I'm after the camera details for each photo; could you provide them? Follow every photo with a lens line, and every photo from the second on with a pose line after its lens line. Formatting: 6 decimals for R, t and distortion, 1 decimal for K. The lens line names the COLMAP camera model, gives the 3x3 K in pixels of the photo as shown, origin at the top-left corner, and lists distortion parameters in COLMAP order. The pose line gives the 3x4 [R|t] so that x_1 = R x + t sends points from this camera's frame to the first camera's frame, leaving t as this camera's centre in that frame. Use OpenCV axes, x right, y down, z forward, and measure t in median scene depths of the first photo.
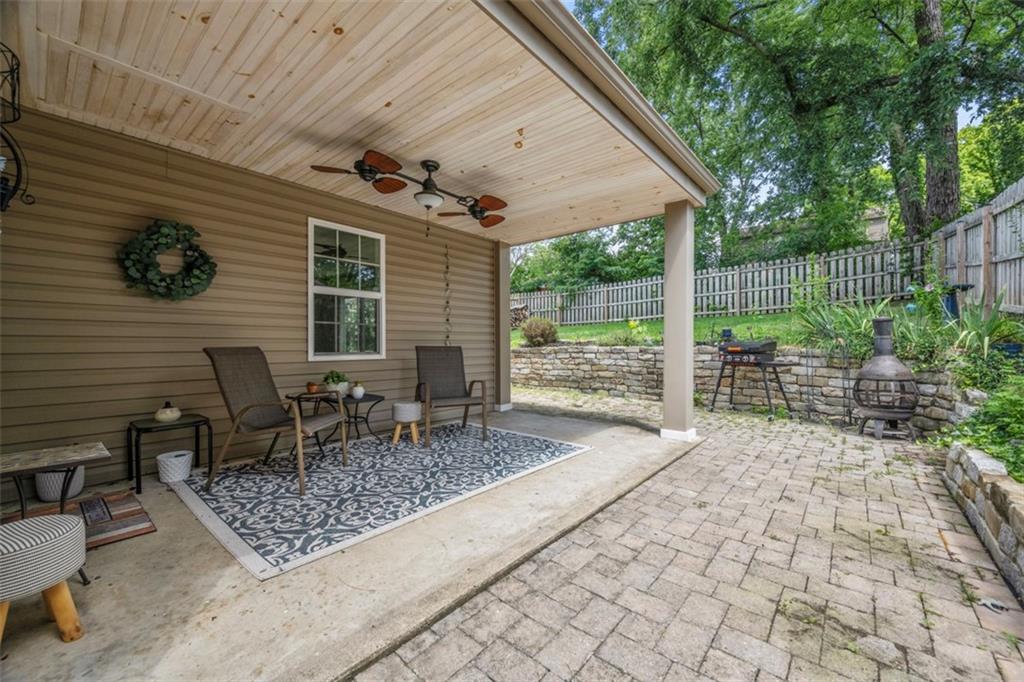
lens RADIAL K [[407.2, 0, 516.6], [0, 407.2, 342.5], [0, 0, 1]] dist [0.001310, 0.000016]
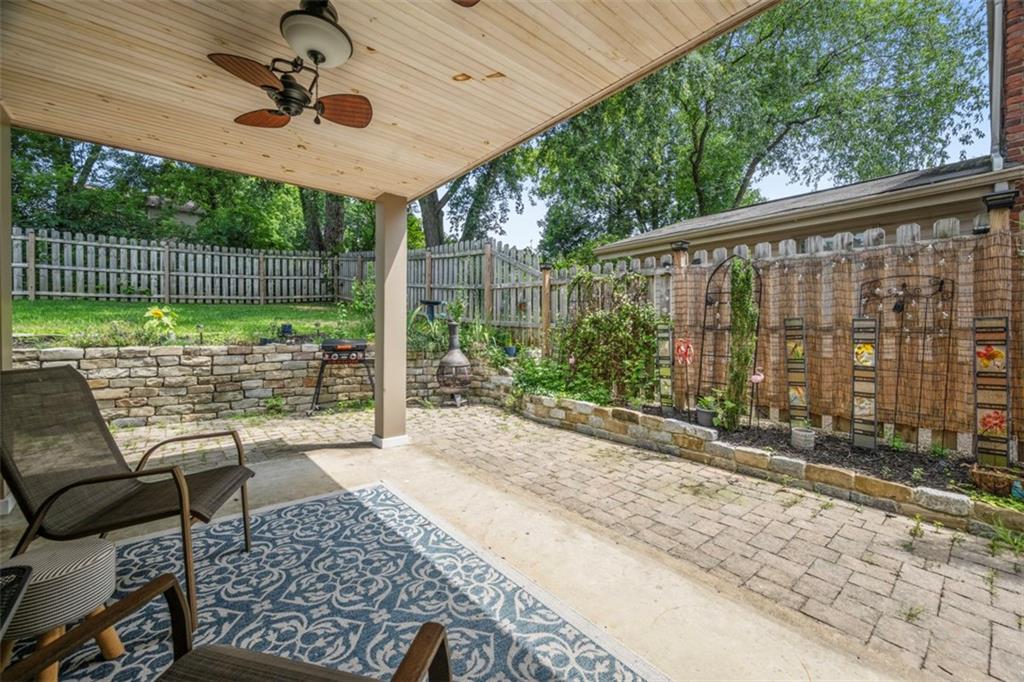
lens RADIAL K [[407.2, 0, 516.2], [0, 407.2, 334.4], [0, 0, 1]] dist [0.001310, 0.000016]
pose [[0.167243, -0.001941, 0.985914, -0.275717], [-0.004071, 0.999988, 0.002659, -0.013914], [-0.985907, -0.004459, 0.167233, 0.314416]]
